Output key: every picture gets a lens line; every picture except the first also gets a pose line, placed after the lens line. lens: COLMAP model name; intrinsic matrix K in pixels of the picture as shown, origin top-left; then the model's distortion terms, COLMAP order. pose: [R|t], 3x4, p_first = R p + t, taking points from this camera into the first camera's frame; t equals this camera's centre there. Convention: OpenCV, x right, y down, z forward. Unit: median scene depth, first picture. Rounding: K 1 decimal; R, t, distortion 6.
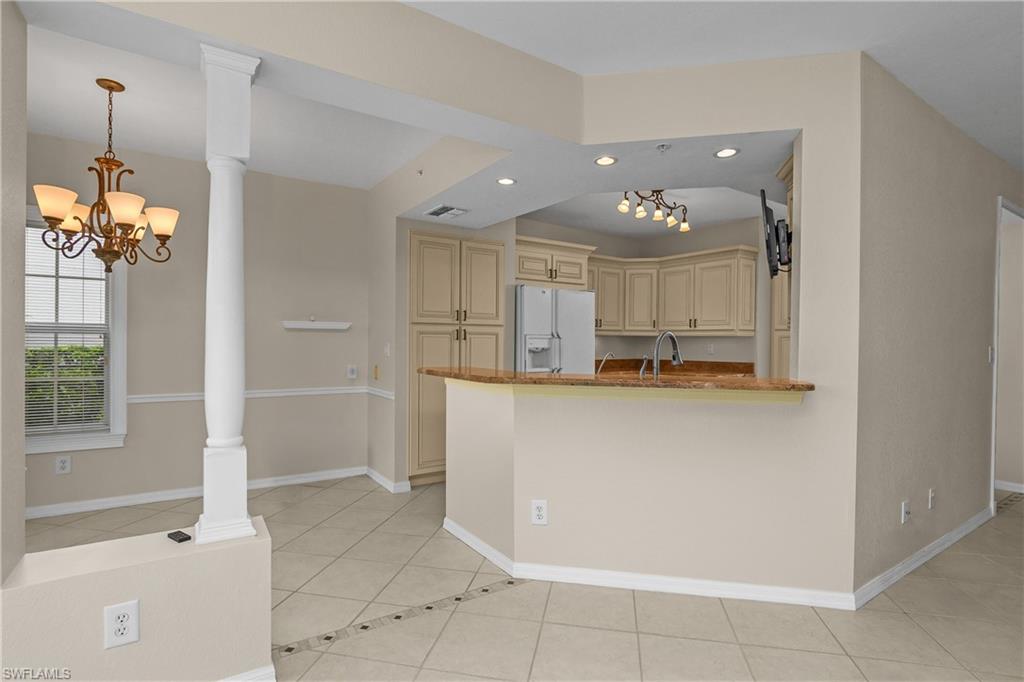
lens RADIAL K [[509.4, 0, 510.0], [0, 509.4, 340.6], [0, 0, 1]] dist [-0.012880, 0.000889]
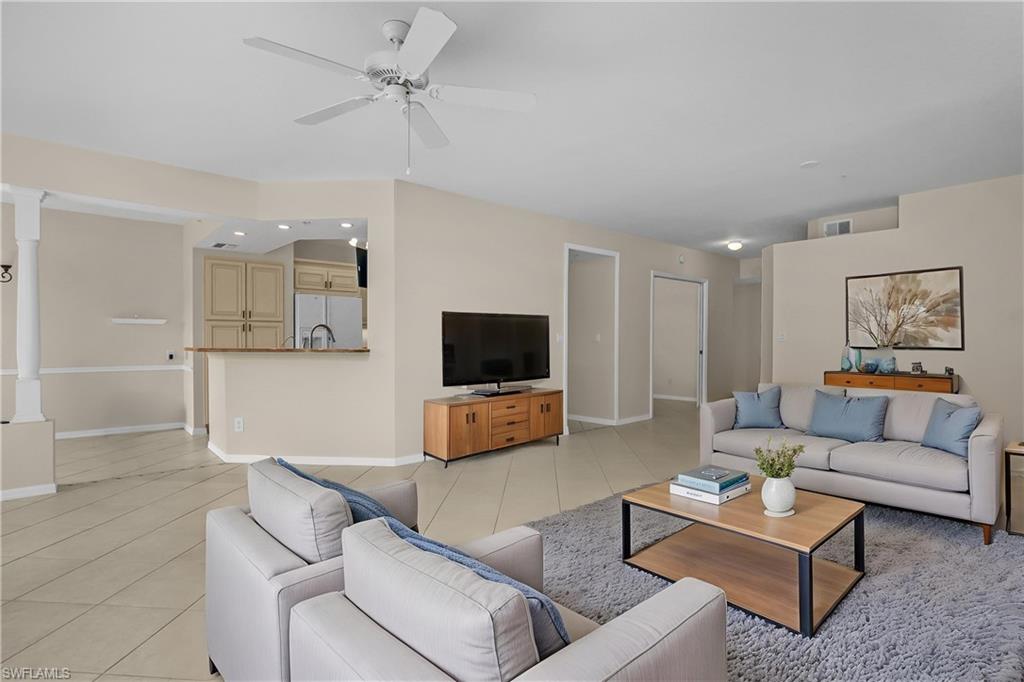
lens RADIAL K [[509.4, 0, 515.1], [0, 509.4, 342.1], [0, 0, 1]] dist [-0.012880, 0.000889]
pose [[0.991225, -0.009271, 0.131861, 0.450093], [0.008167, 0.999927, 0.008906, 0.021735], [-0.131934, -0.007751, 0.991228, -0.510521]]
